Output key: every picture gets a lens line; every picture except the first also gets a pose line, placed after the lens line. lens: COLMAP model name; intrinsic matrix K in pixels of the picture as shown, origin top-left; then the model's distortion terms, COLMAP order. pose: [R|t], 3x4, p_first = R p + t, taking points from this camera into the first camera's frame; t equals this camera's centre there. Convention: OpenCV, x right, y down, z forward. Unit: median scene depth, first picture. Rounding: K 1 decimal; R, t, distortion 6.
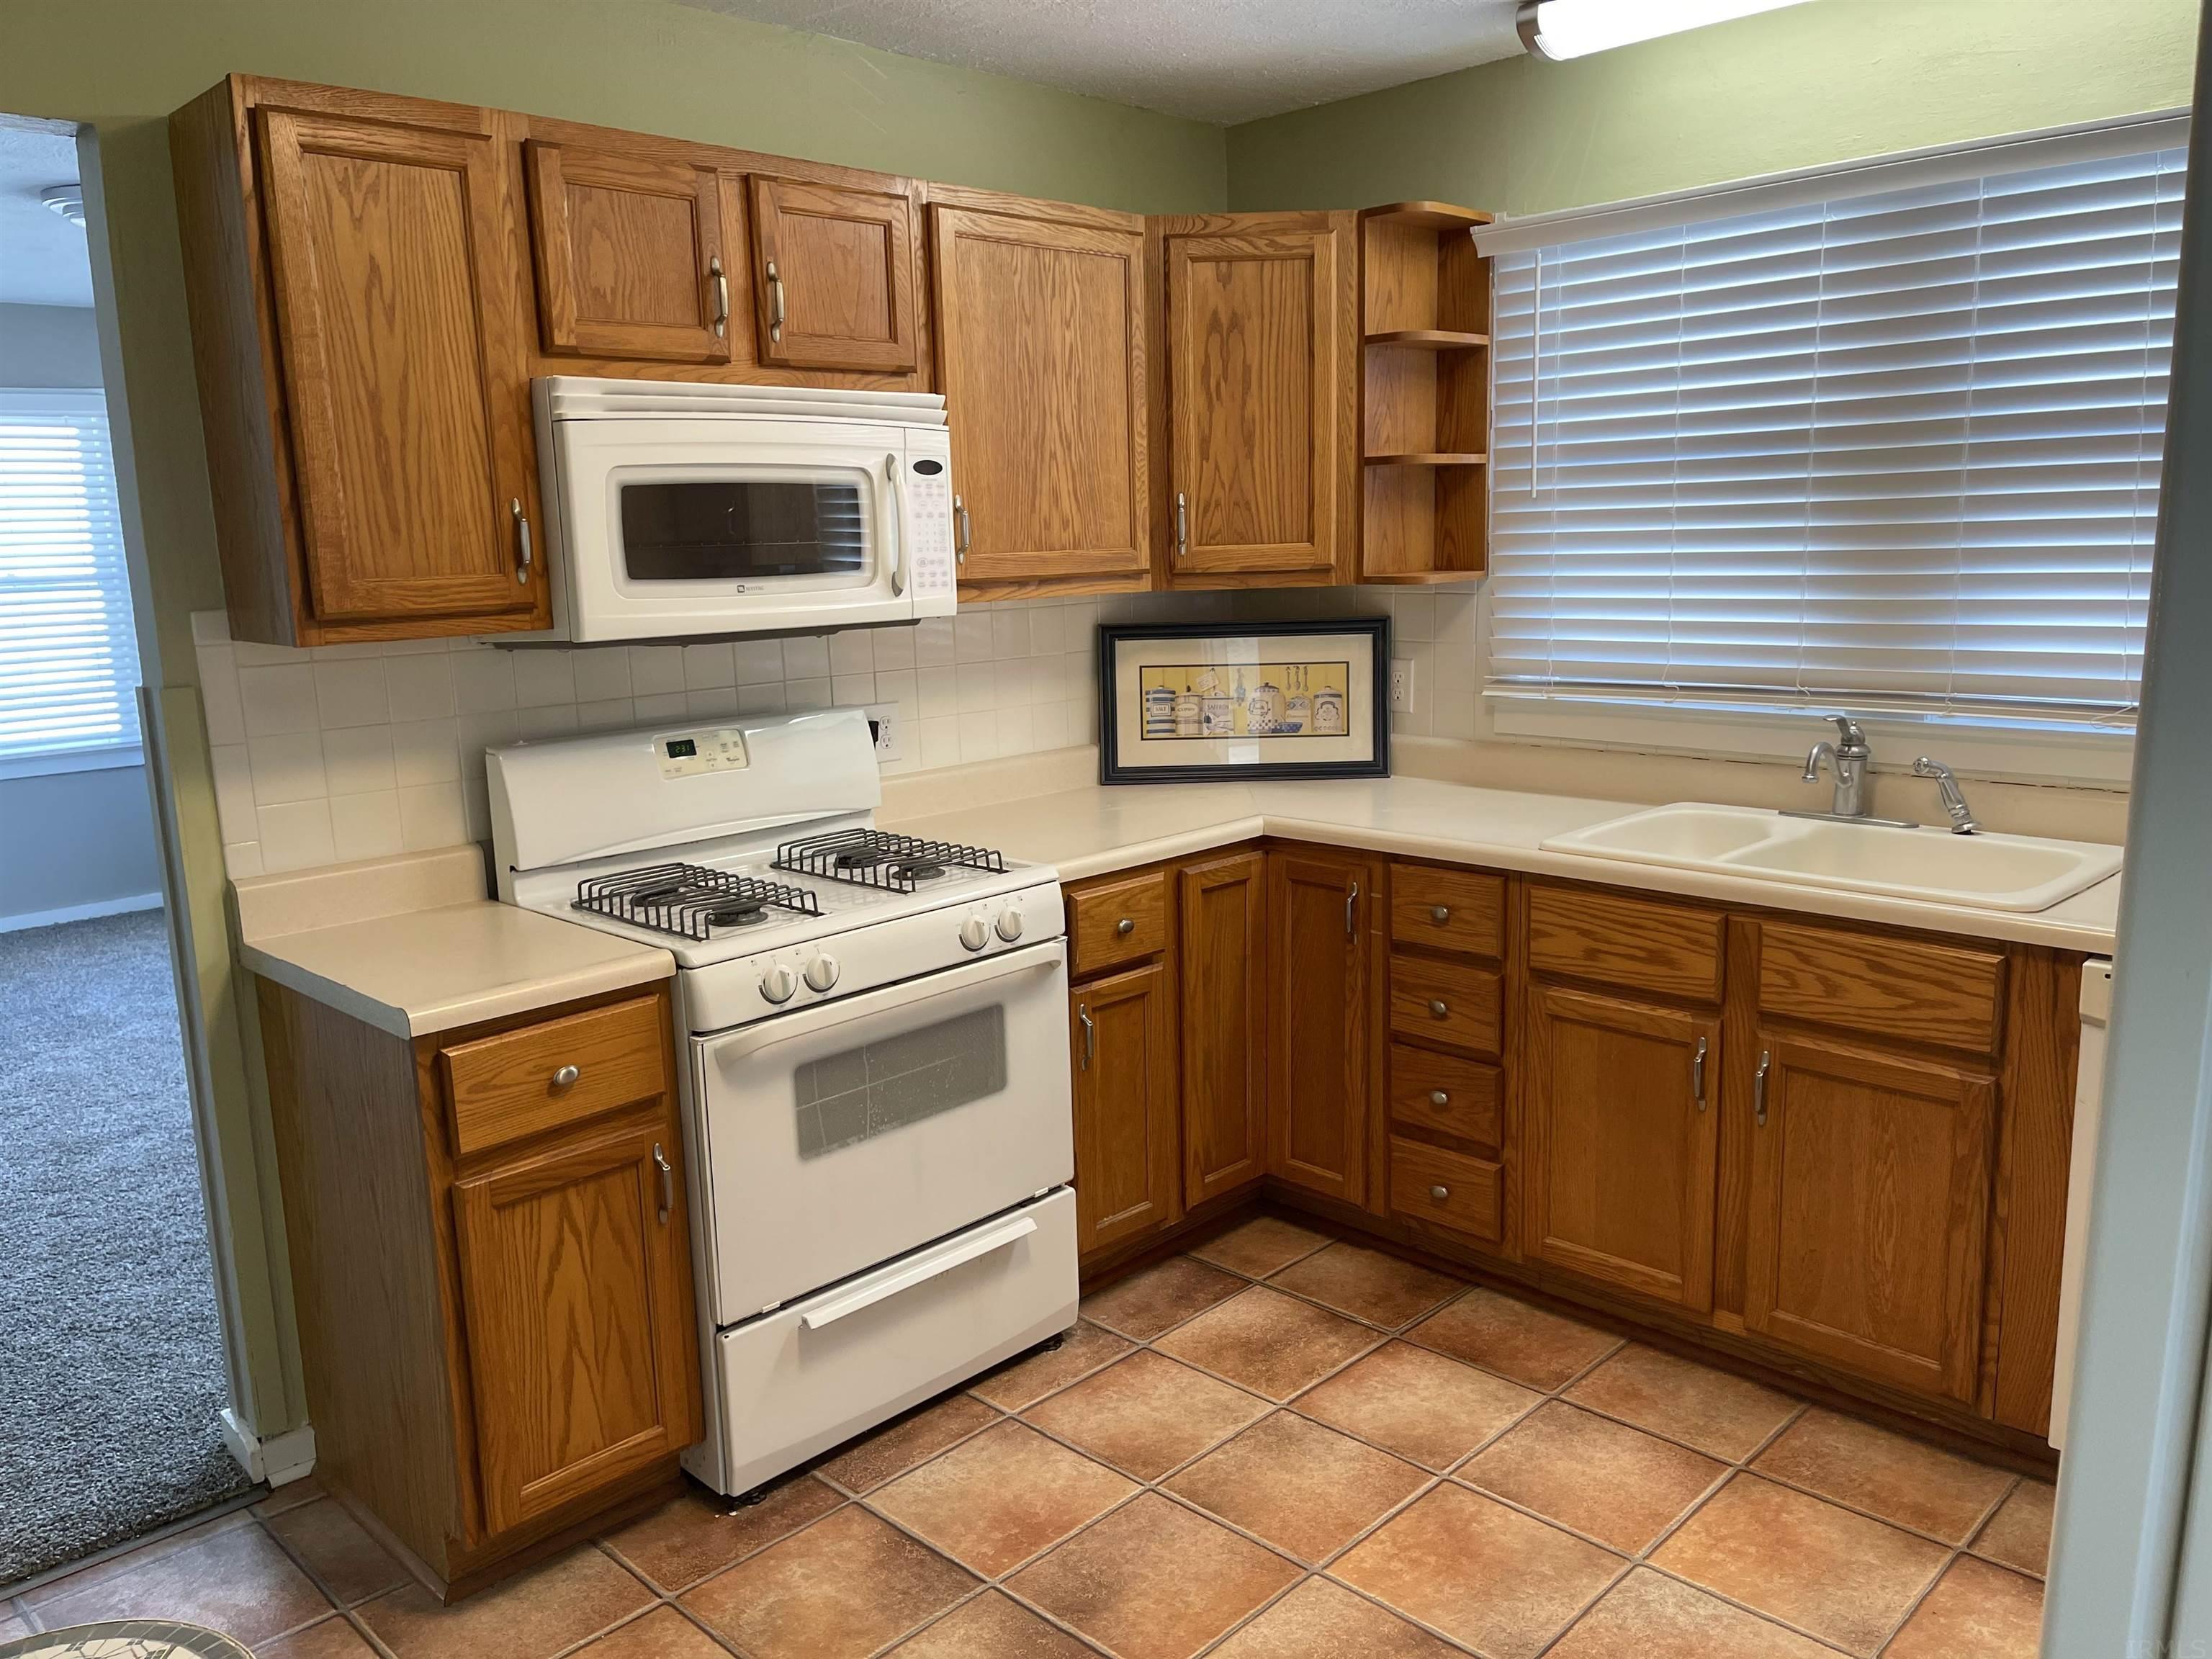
lens RADIAL K [[1667.1, 0, 1110.6], [0, 1667.1, 826.6], [0, 0, 1]] dist [0.029120, -0.033363]
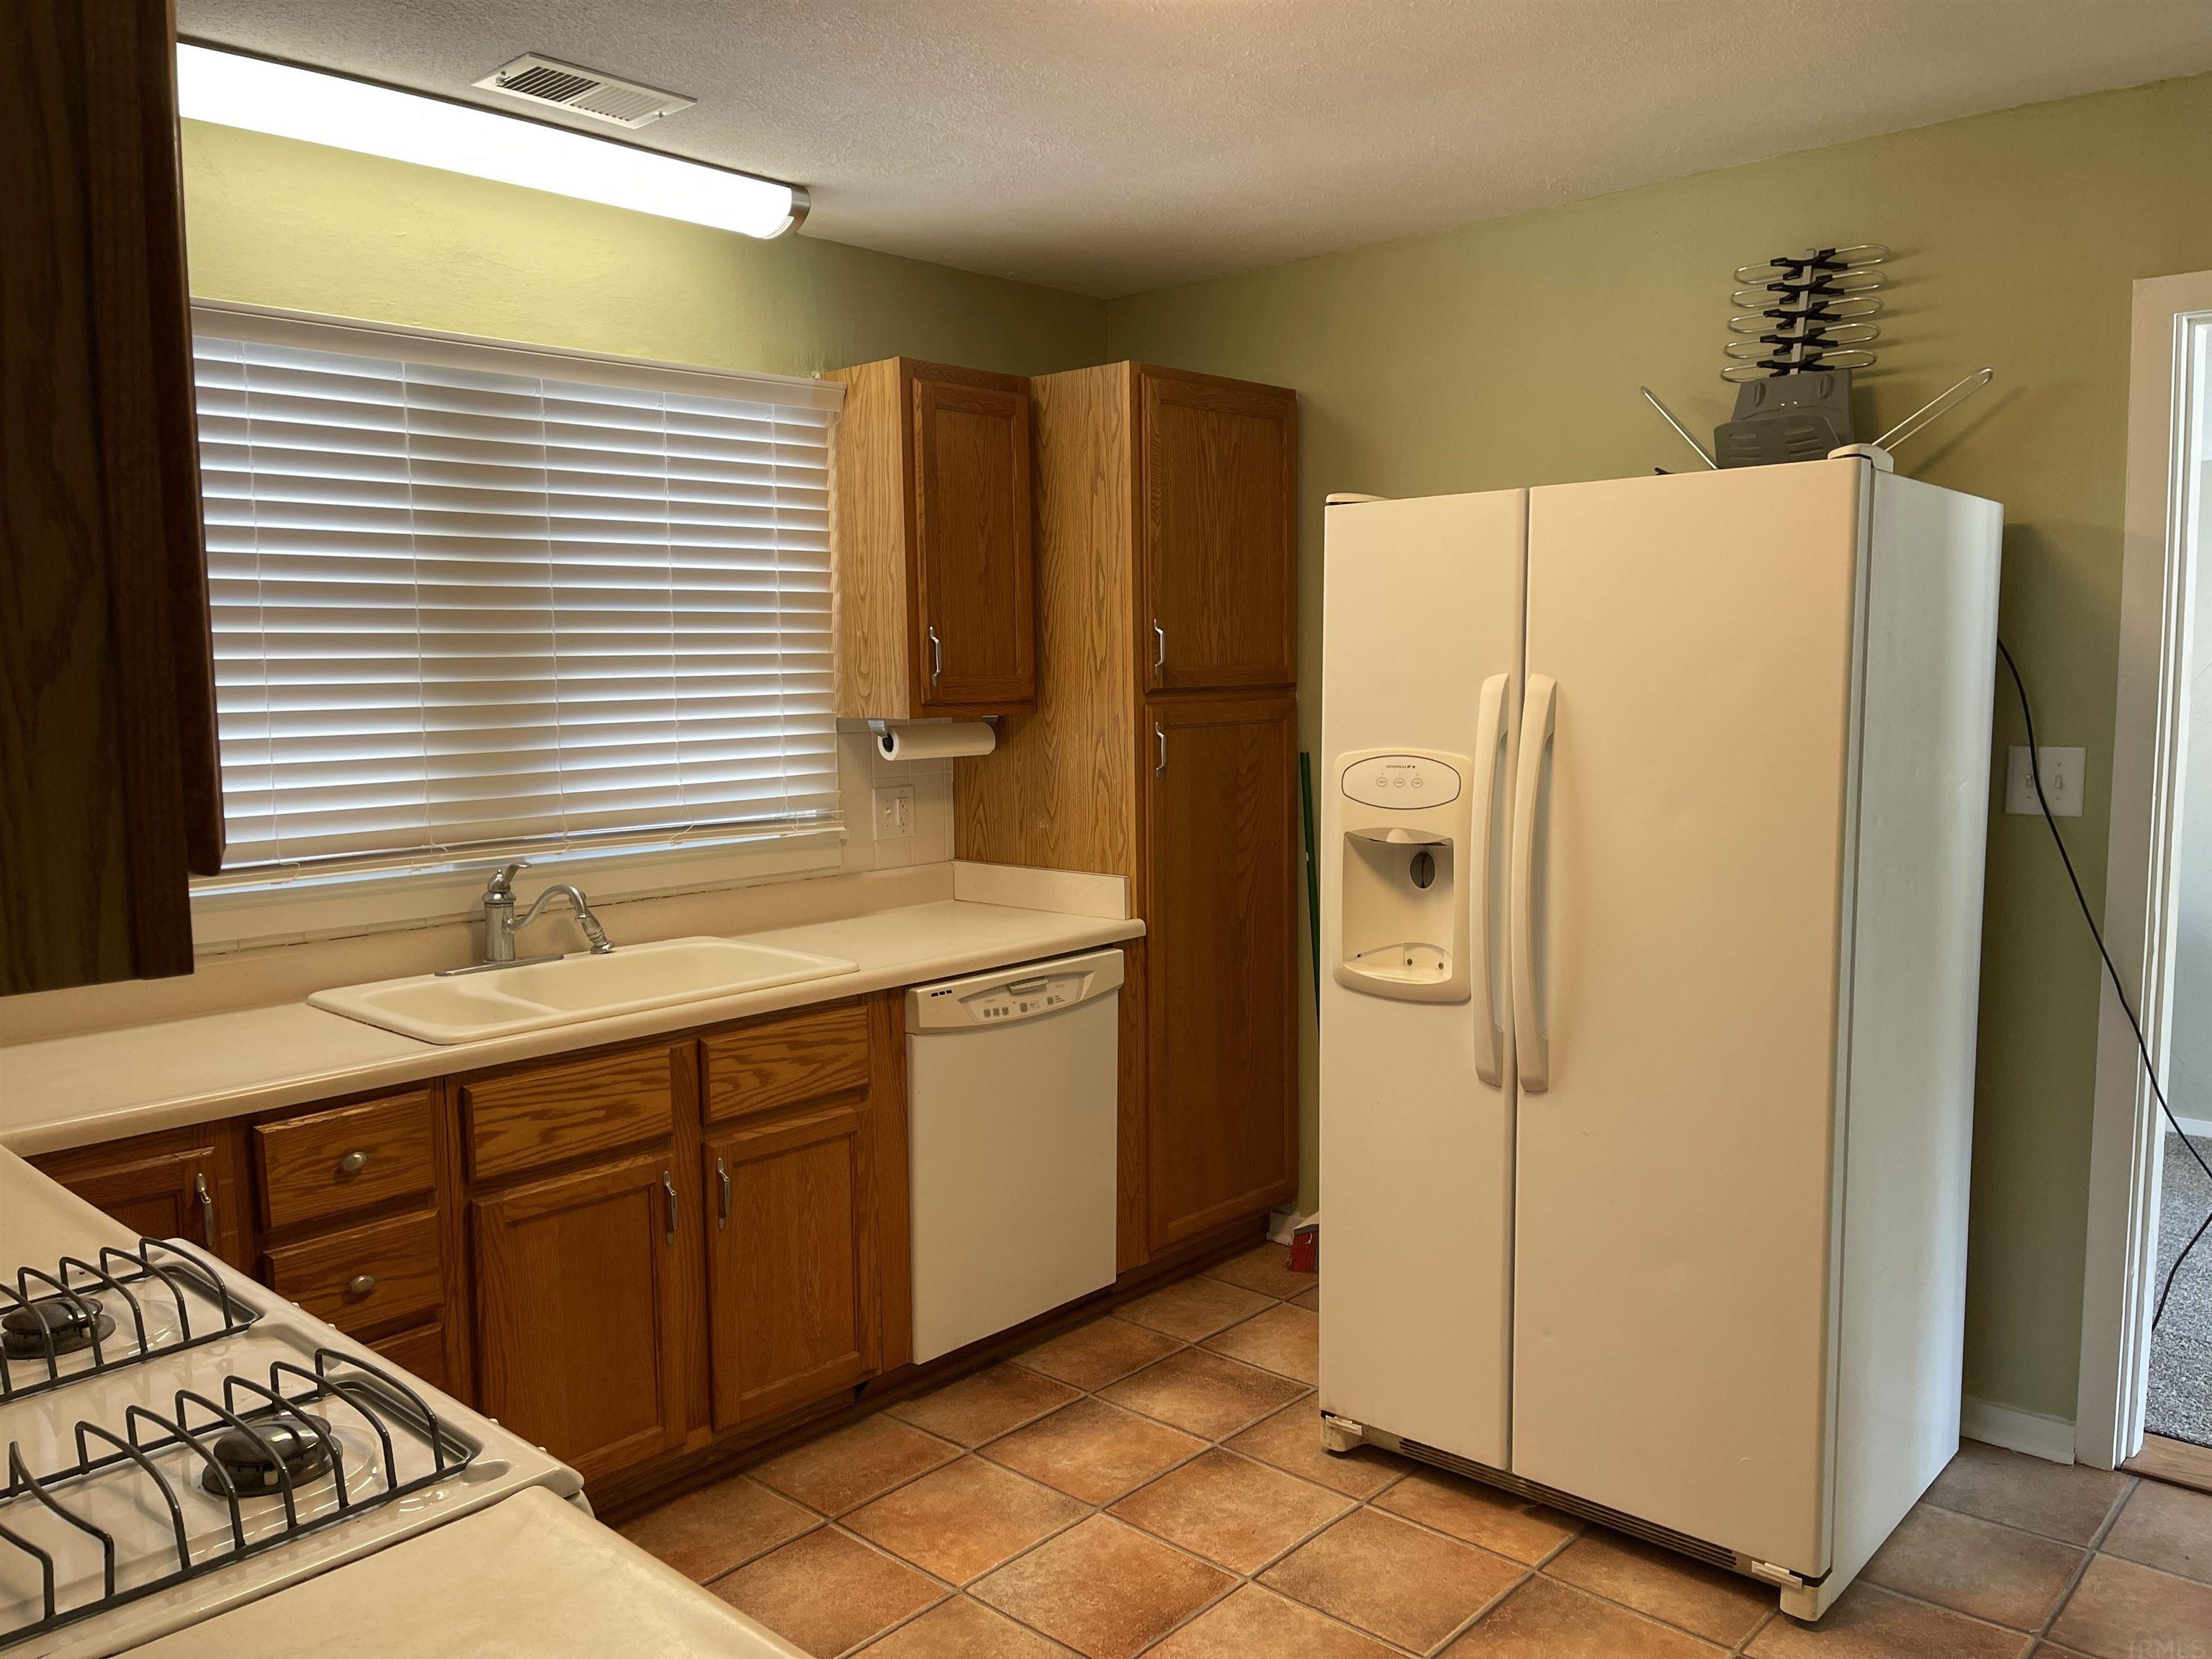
lens RADIAL K [[1667.1, 0, 1112.6], [0, 1667.1, 836.9], [0, 0, 1]] dist [0.029120, -0.033363]
pose [[-0.044479, -0.072915, 0.996346, -0.648301], [0.193142, 0.977889, 0.080187, -0.100577], [-0.980162, 0.196003, -0.029413, 0.716302]]
